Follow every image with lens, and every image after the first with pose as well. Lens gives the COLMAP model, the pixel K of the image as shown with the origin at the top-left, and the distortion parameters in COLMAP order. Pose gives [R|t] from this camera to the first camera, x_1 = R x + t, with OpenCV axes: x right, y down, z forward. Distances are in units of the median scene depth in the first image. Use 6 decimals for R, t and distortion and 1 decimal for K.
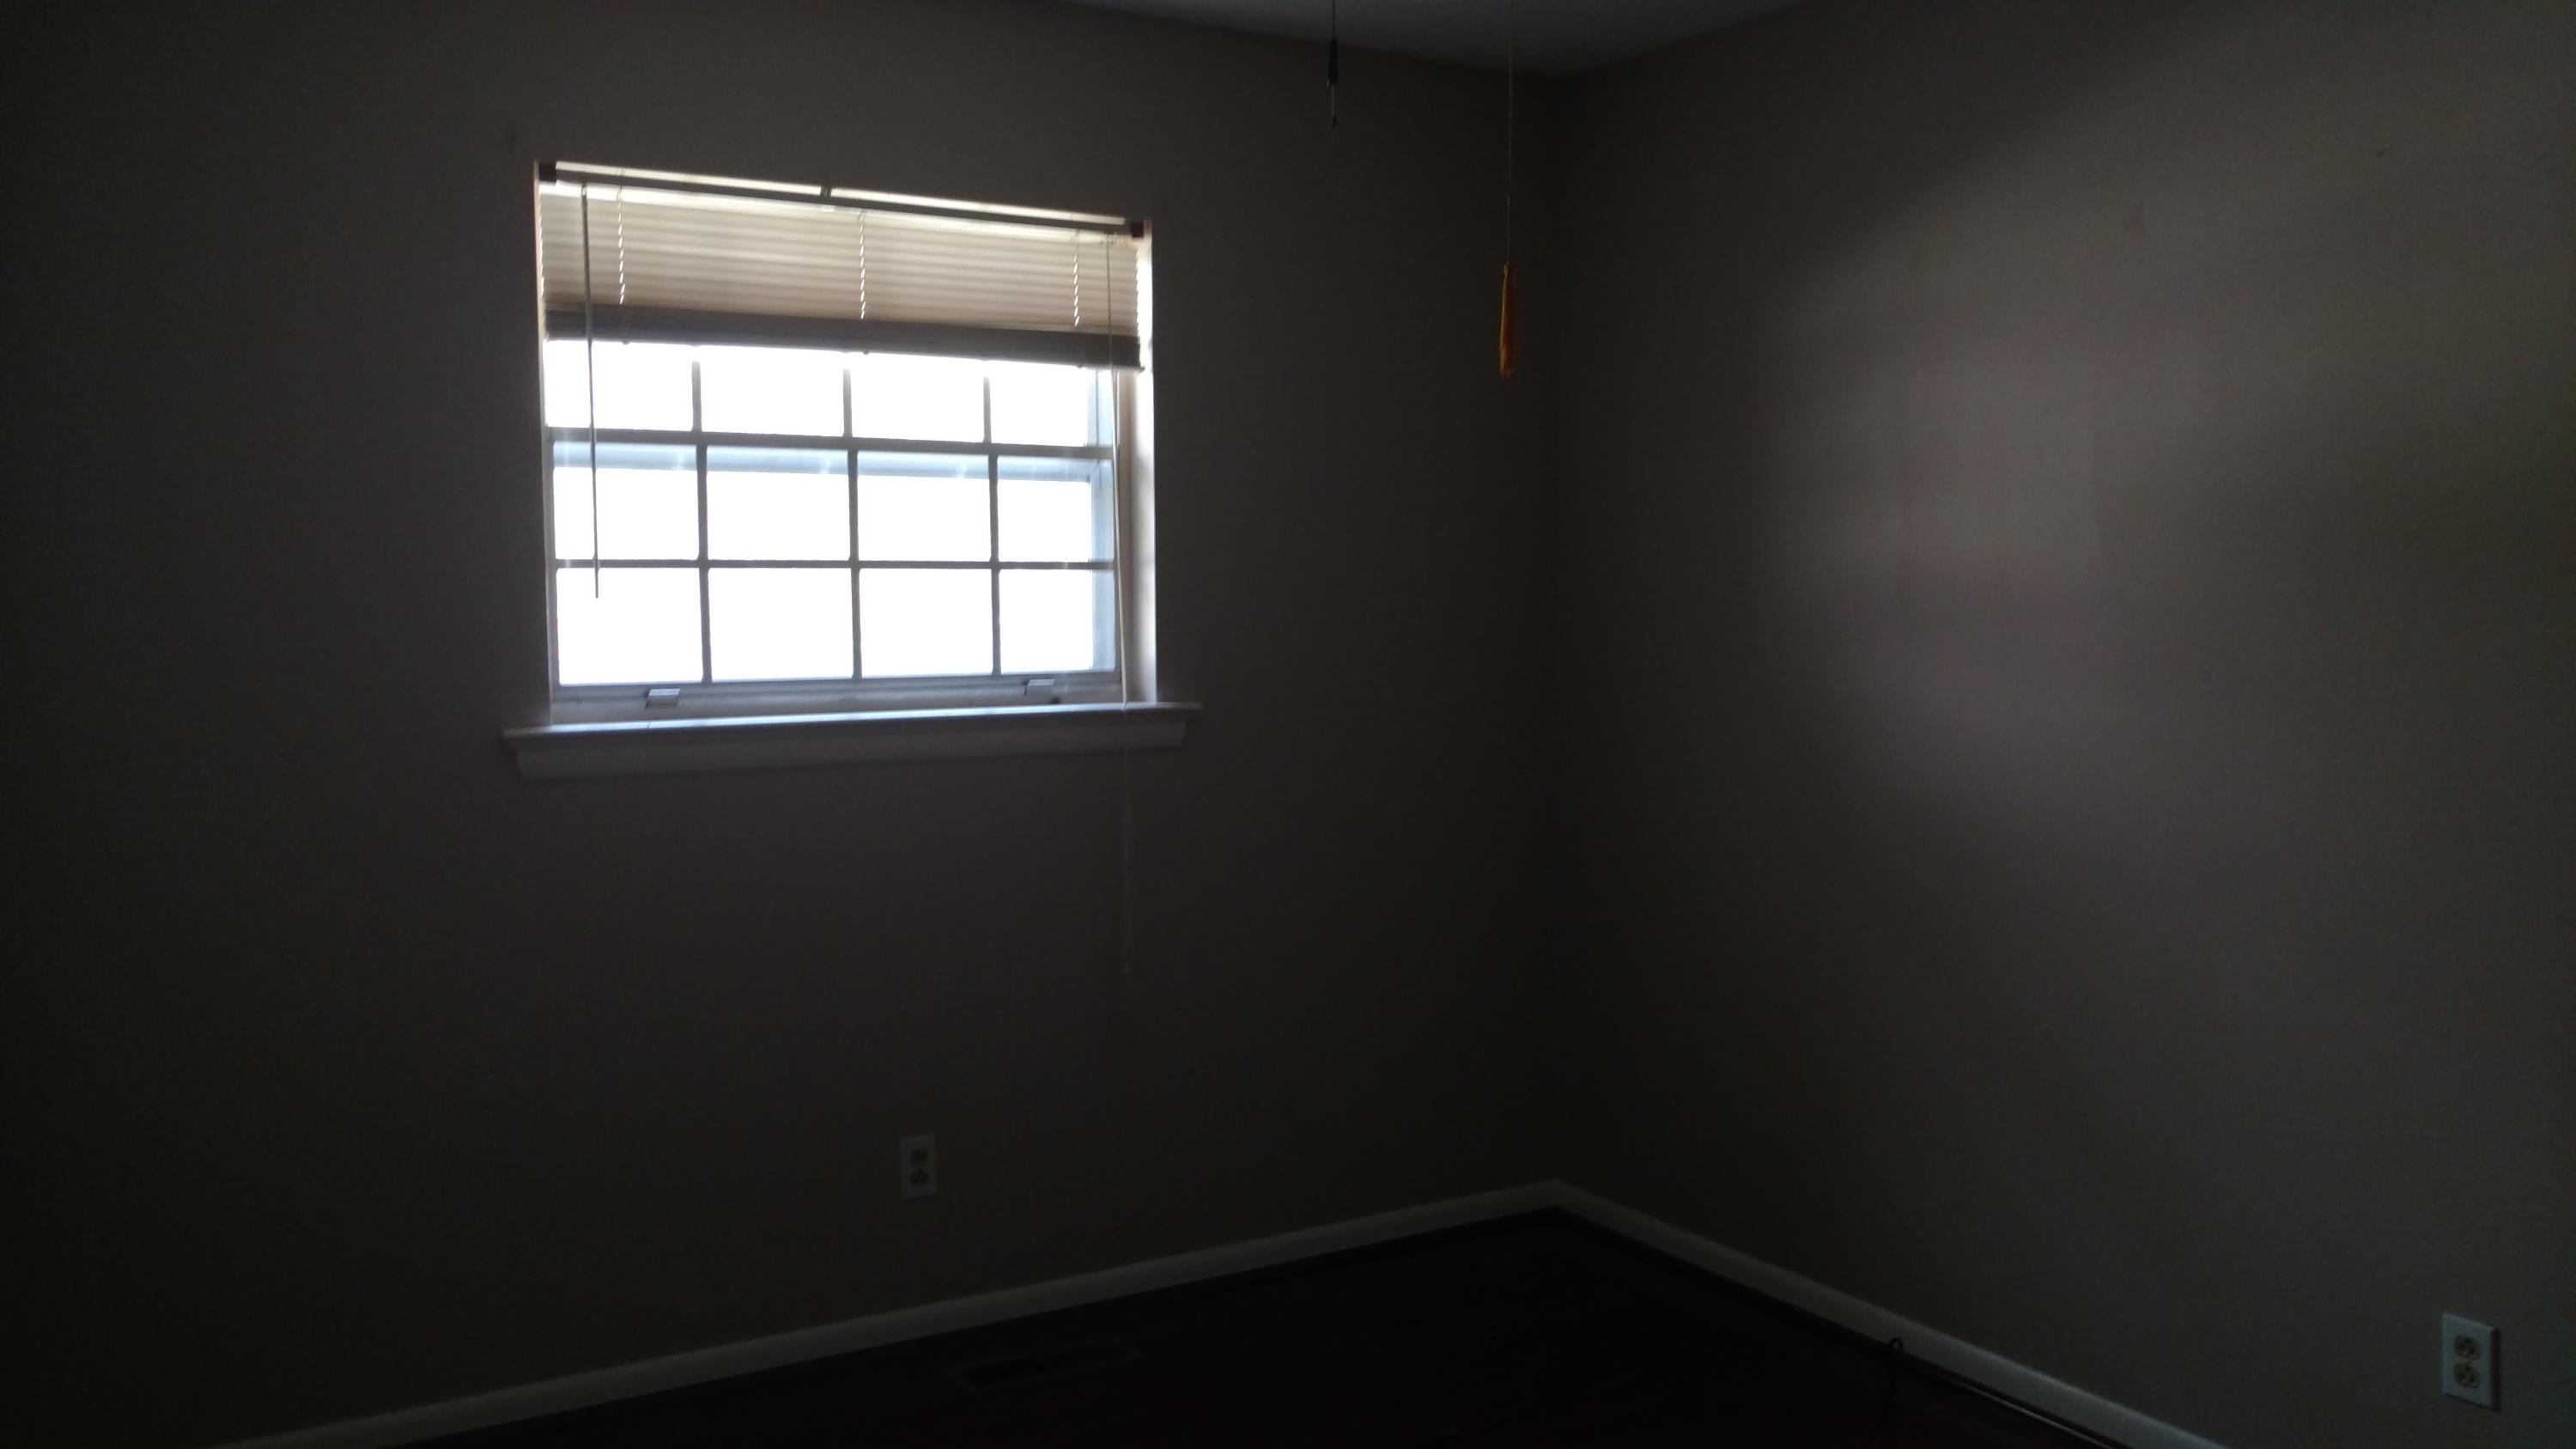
lens RADIAL K [[2033.9, 0, 1271.8], [0, 2033.9, 718.9], [0, 0, 1]] dist [0.037141, -0.020284]
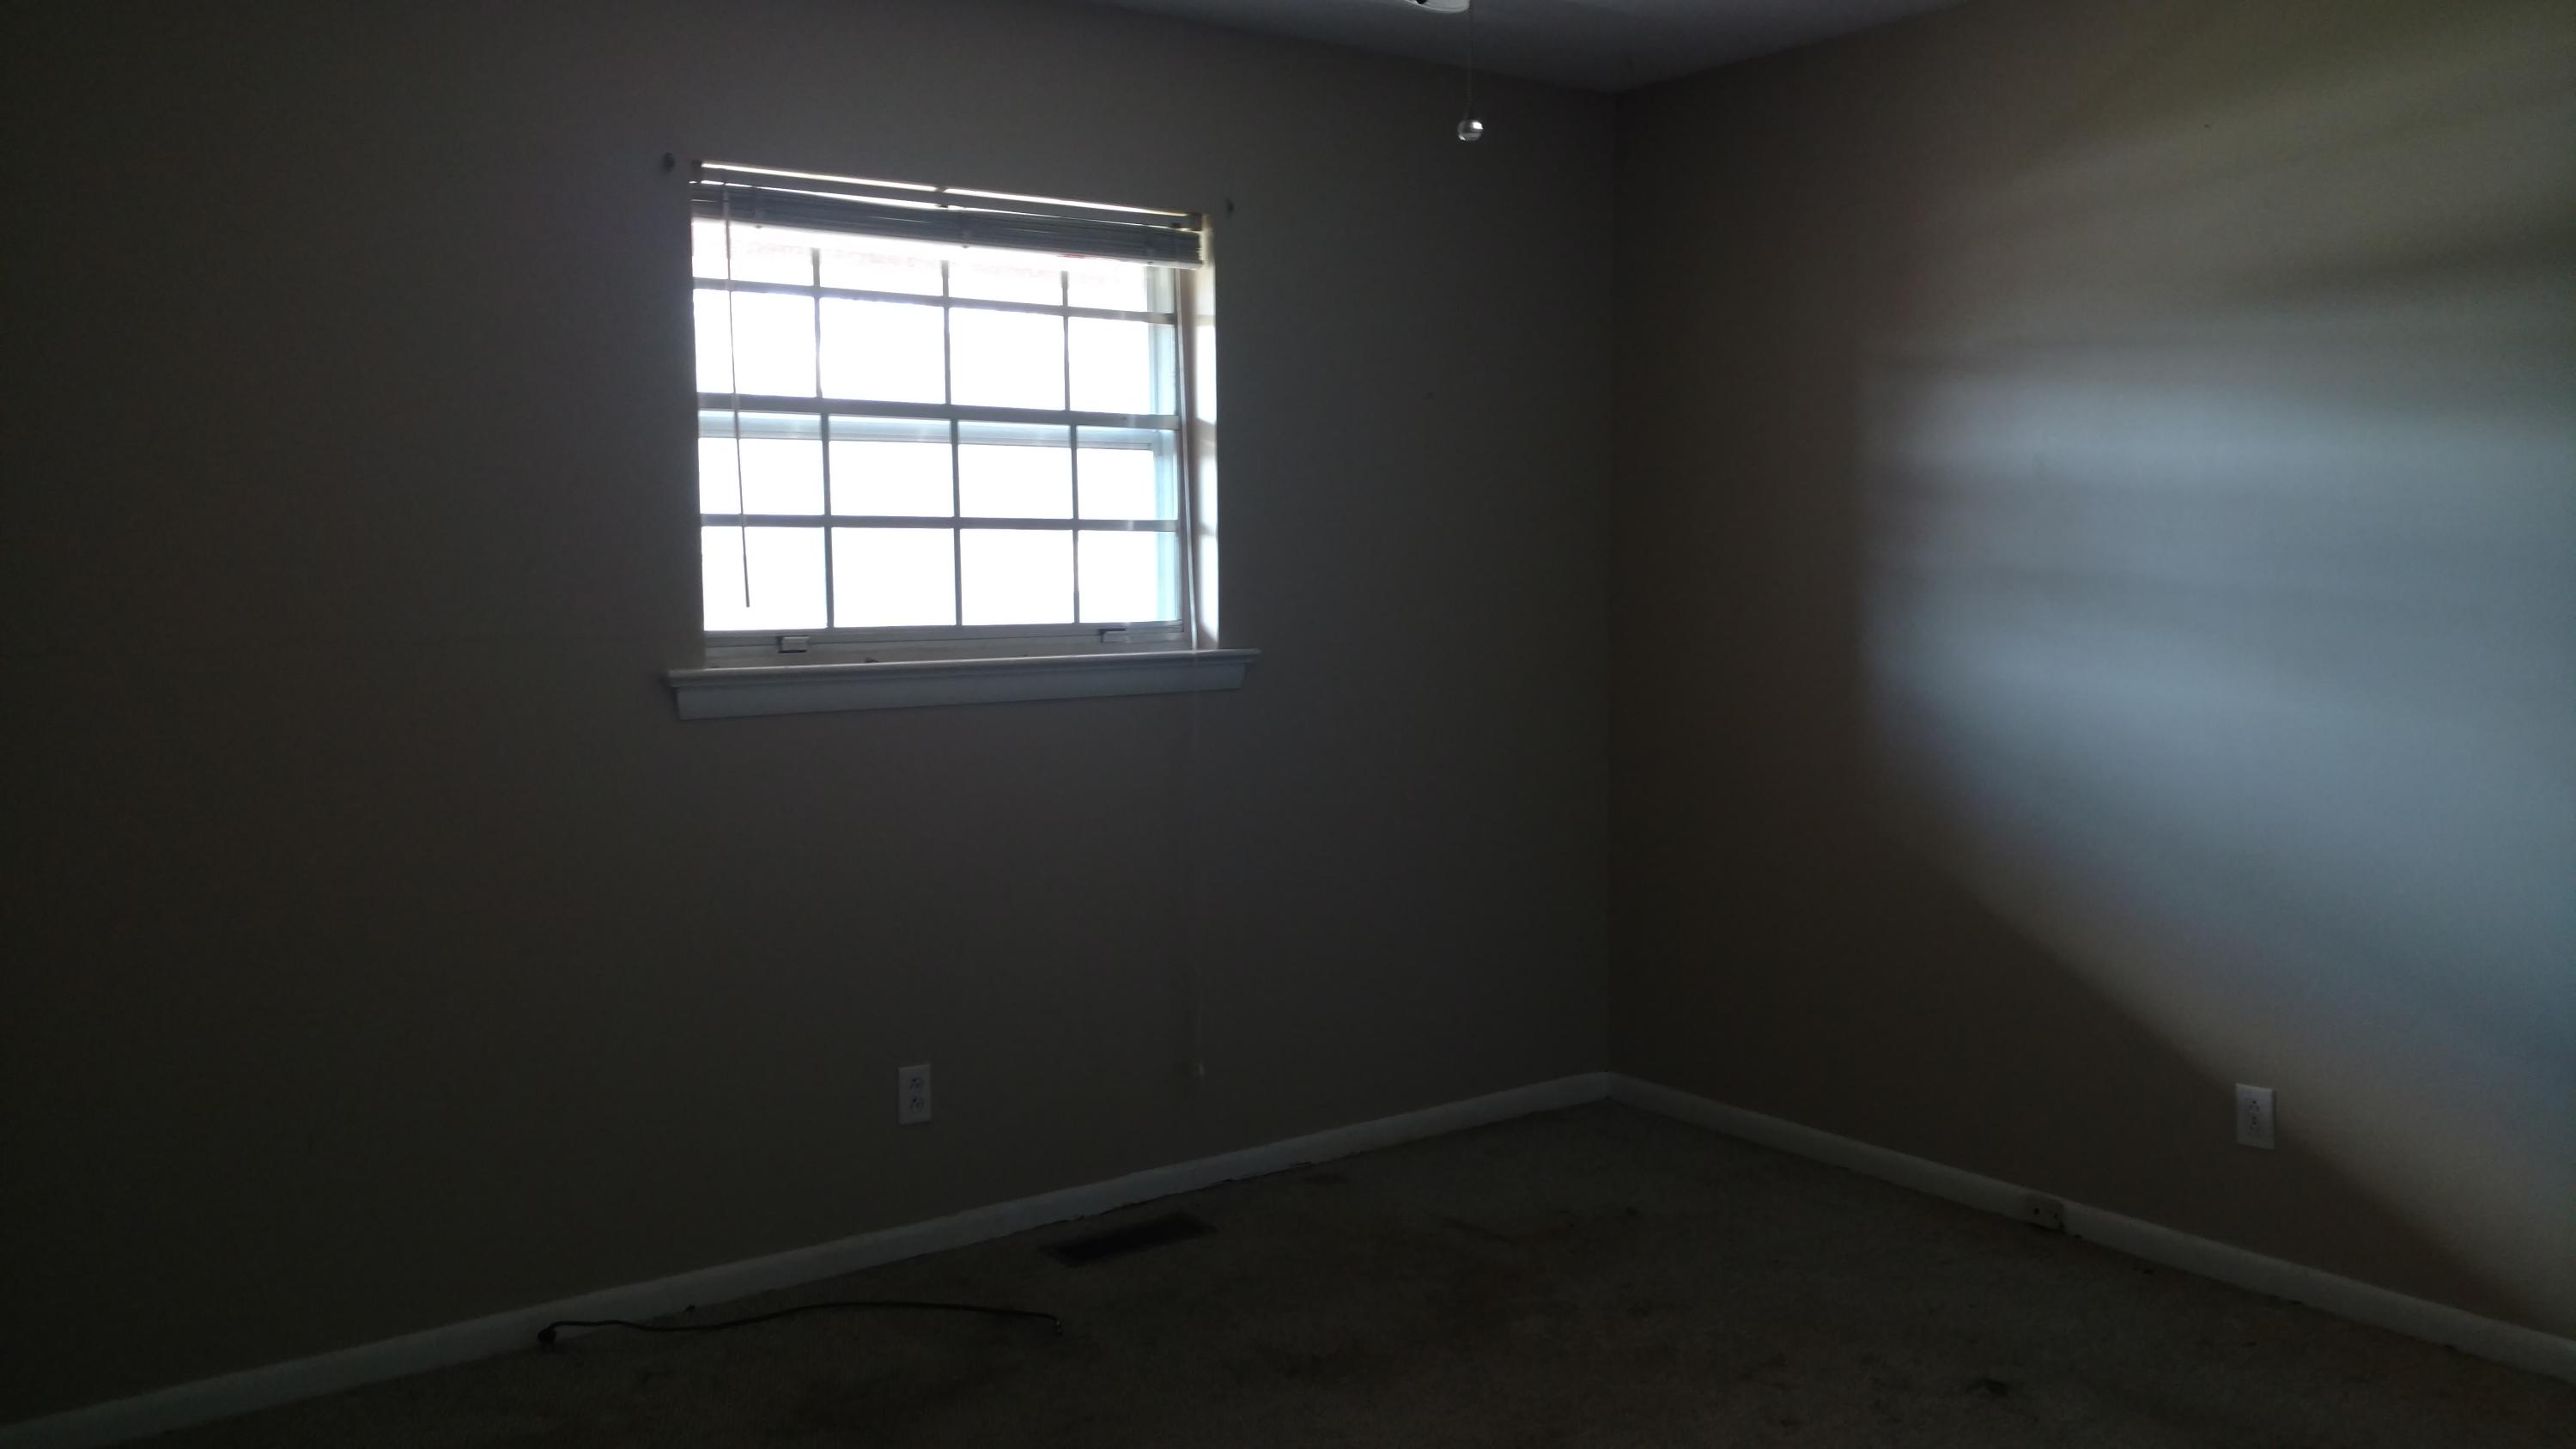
lens RADIAL K [[2033.9, 0, 1224.9], [0, 2033.9, 661.2], [0, 0, 1]] dist [0.037141, -0.020284]
pose [[0.996367, -0.000591, 0.085158, -0.149963], [0.001266, 0.999968, -0.007871, 0.007245], [-0.085151, 0.007950, 0.996336, -0.098375]]
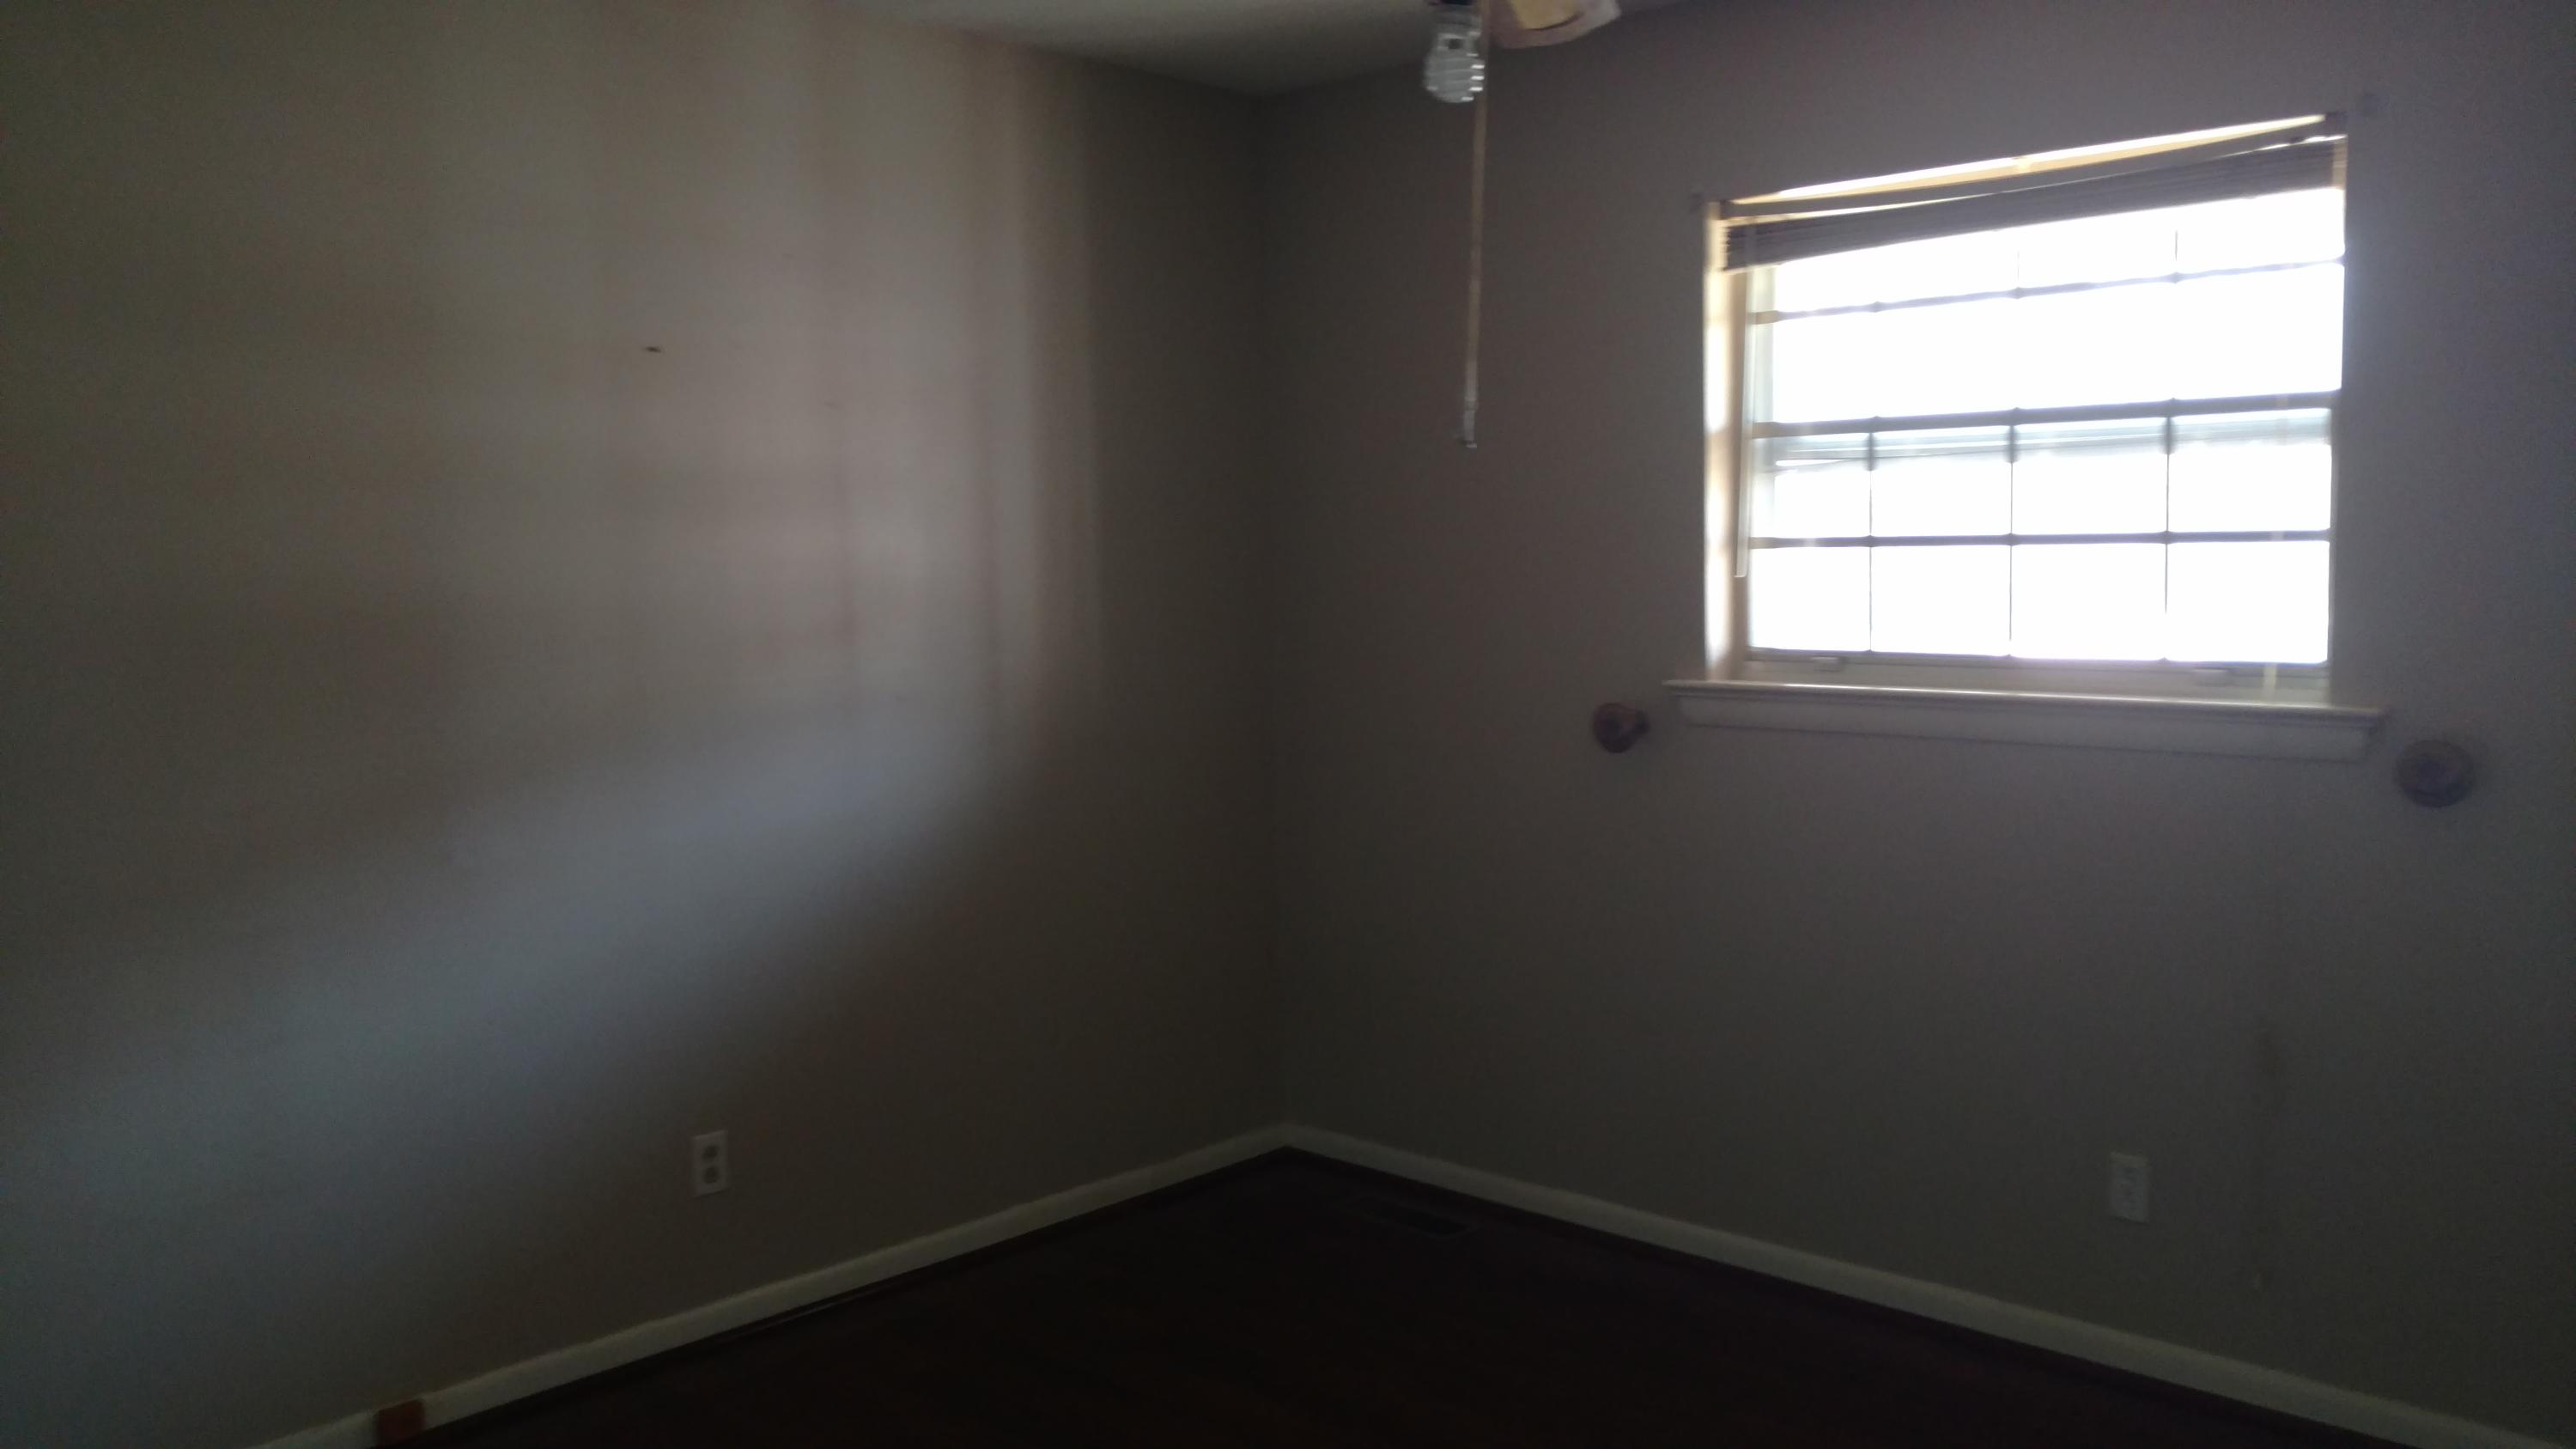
lens RADIAL K [[2033.9, 0, 1265.1], [0, 2033.9, 800.1], [0, 0, 1]] dist [0.037141, -0.020284]
pose [[0.284495, 0.113243, -0.951966, 0.629102], [-0.062643, 0.993073, 0.099412, -0.025648], [0.956629, 0.031352, 0.289618, 0.362524]]
